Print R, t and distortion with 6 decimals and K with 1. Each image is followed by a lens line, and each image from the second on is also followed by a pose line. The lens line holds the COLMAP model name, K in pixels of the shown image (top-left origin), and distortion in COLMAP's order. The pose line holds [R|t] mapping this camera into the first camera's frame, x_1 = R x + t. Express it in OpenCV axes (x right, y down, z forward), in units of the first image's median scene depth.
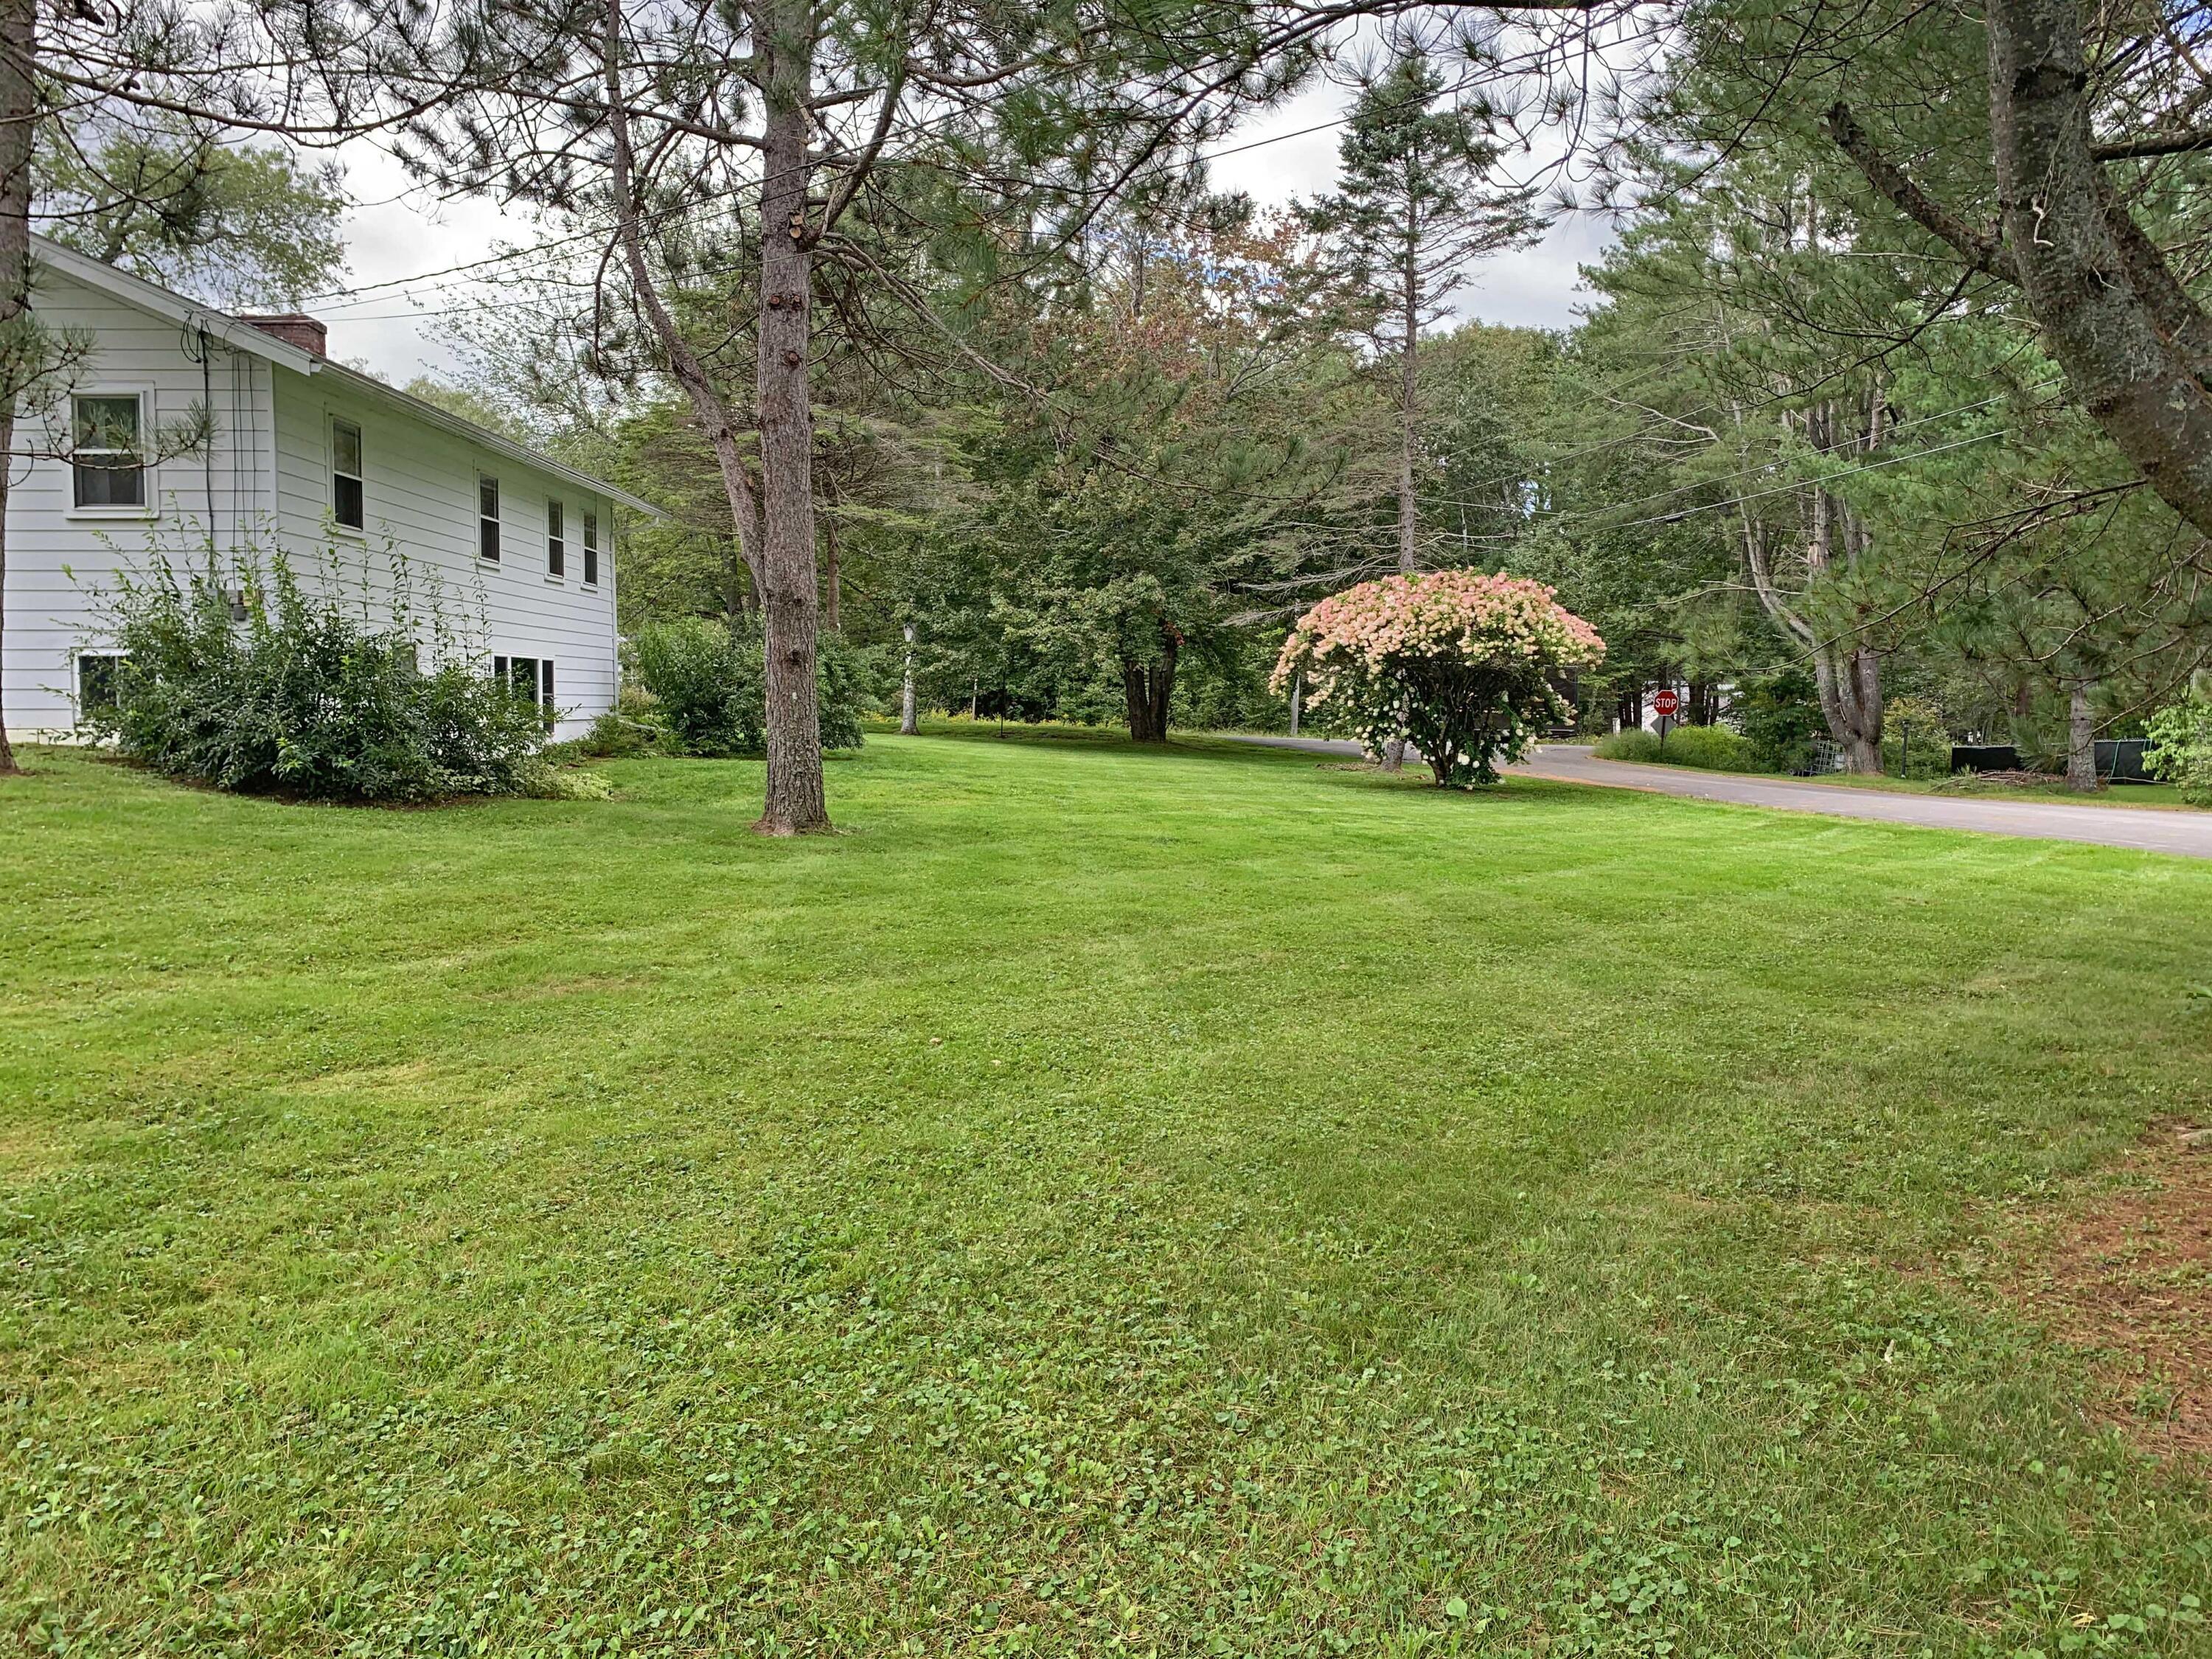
lens RADIAL K [[1639.8, 0, 1188.6], [0, 1639.8, 836.6], [0, 0, 1]] dist [-0.035073, 0.006390]
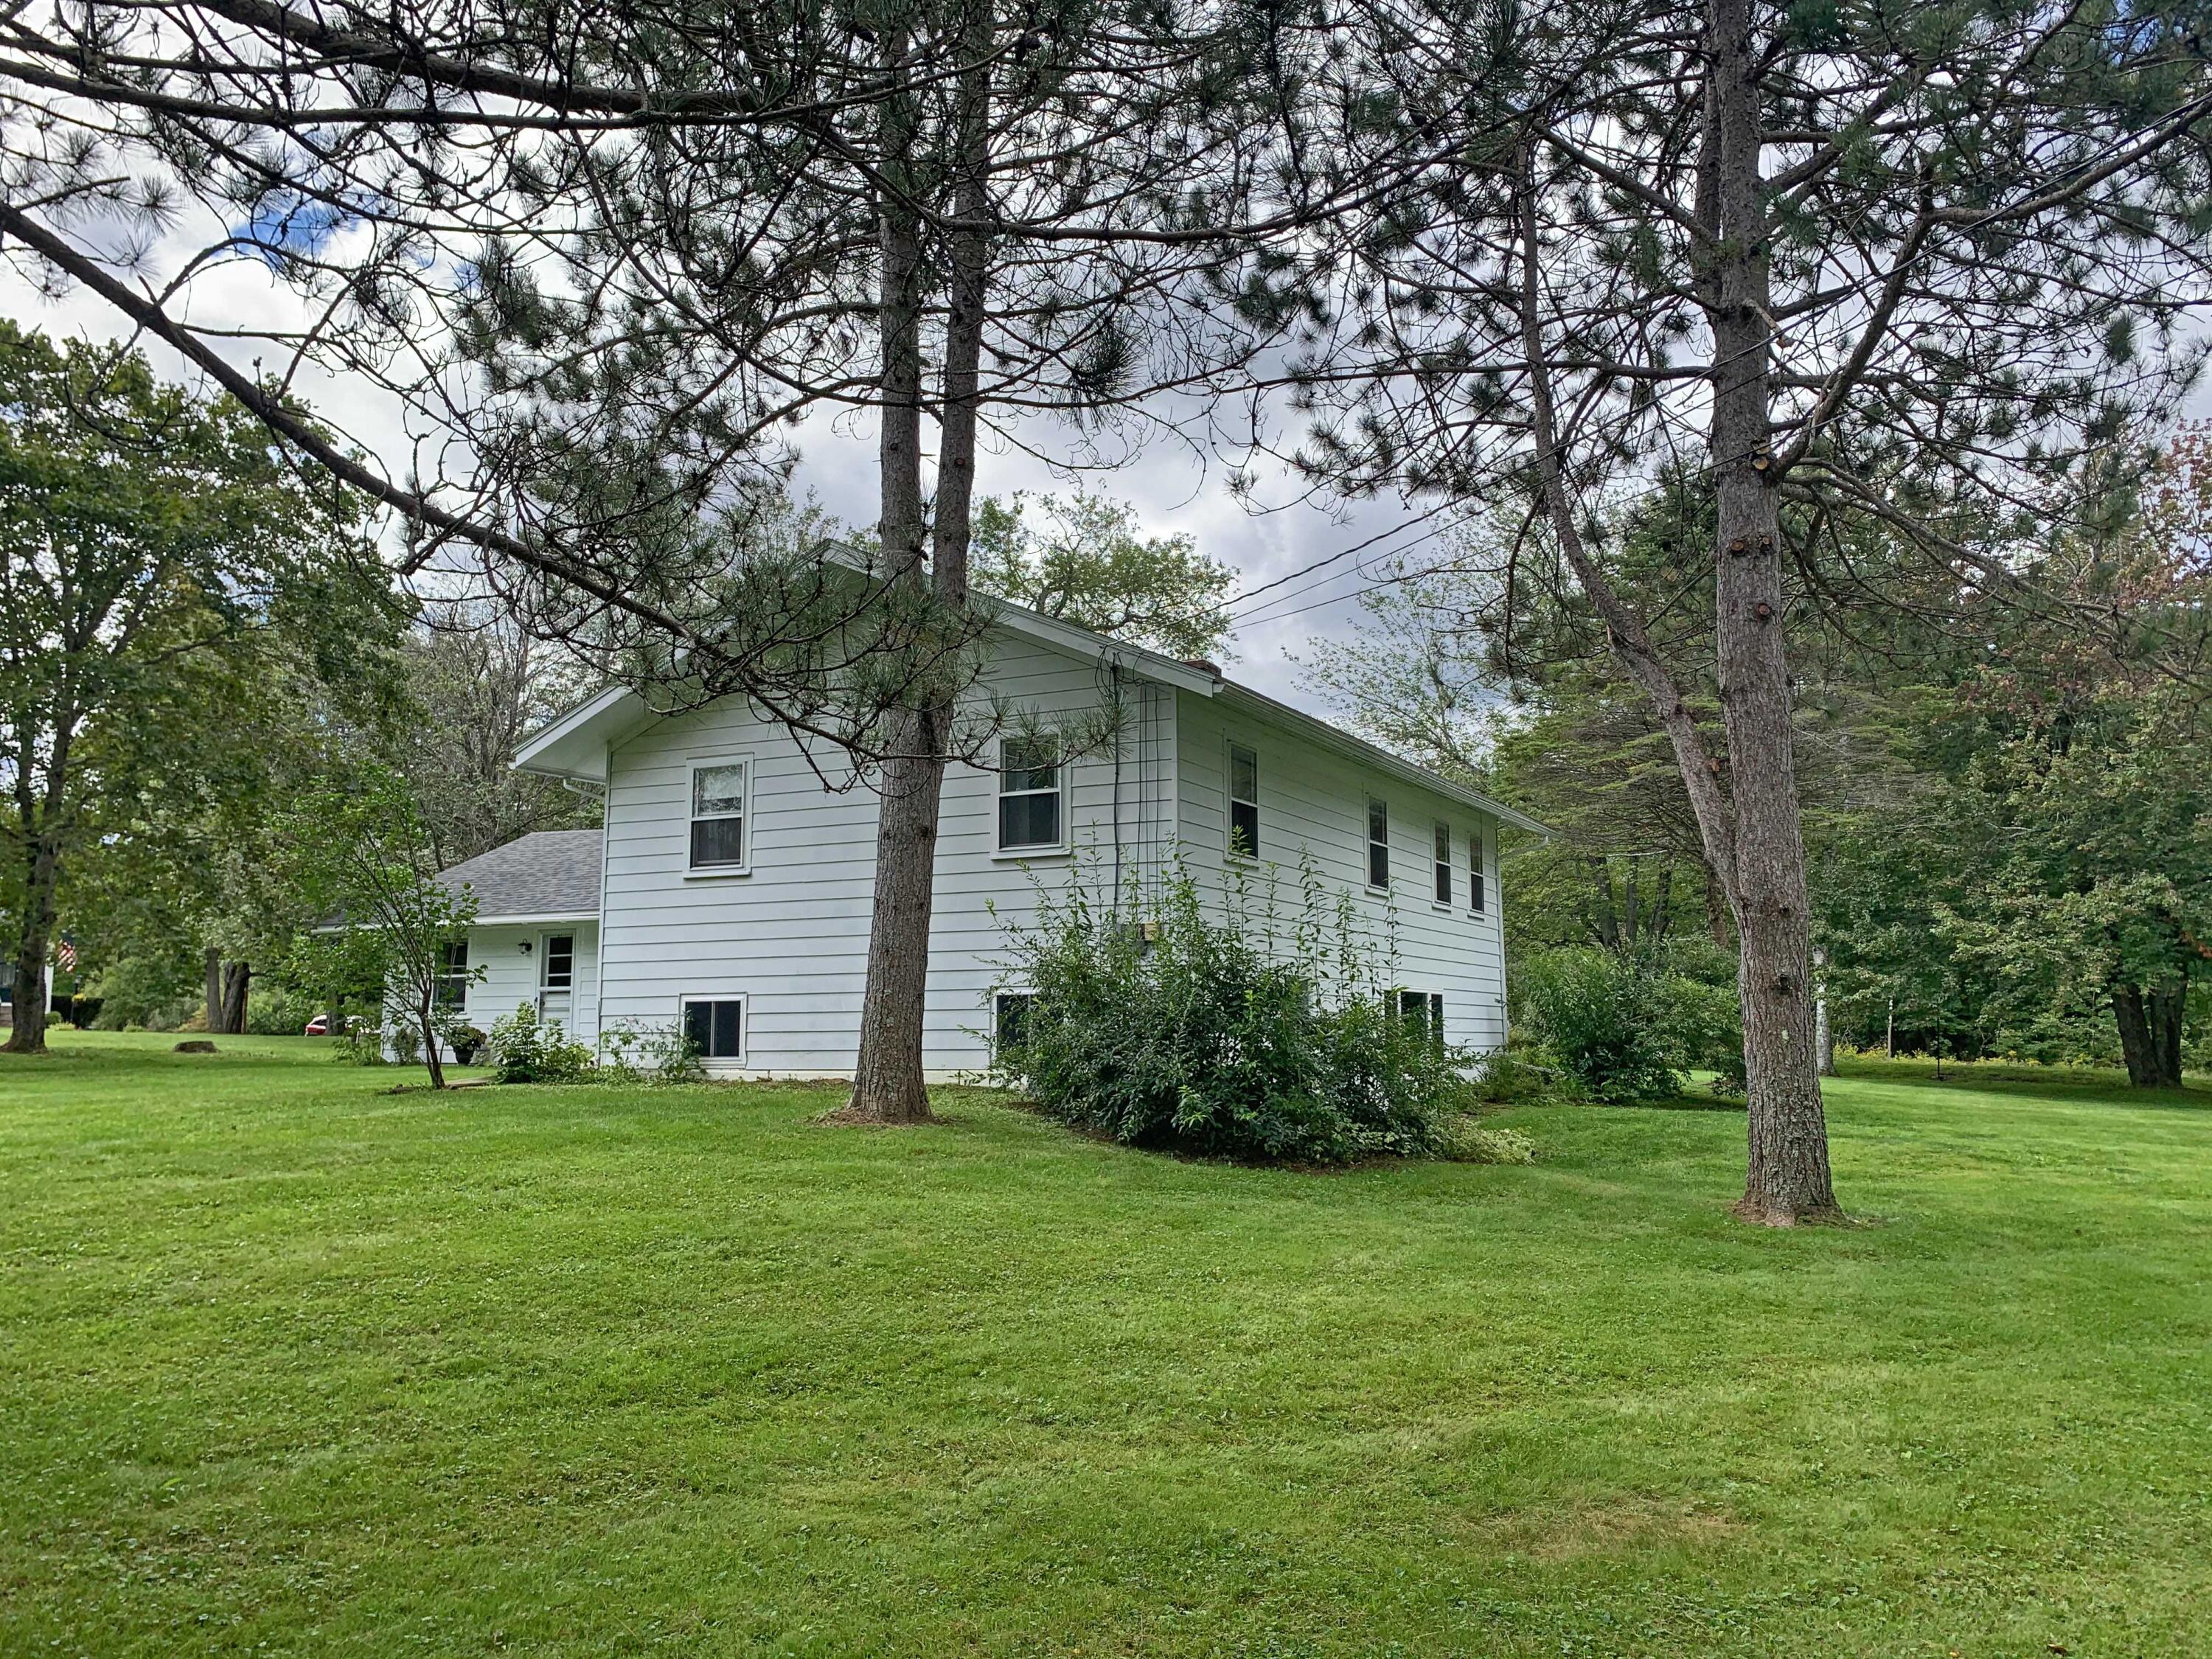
lens RADIAL K [[1684.2, 0, 1106.0], [0, 1684.2, 829.5], [0, 0, 1]] dist [-0.003219, 0.001185]
pose [[0.856058, -0.066857, -0.512537, -0.089959], [-0.038294, 0.980671, -0.191880, -0.015379], [0.515459, 0.183887, 0.836951, 0.144523]]
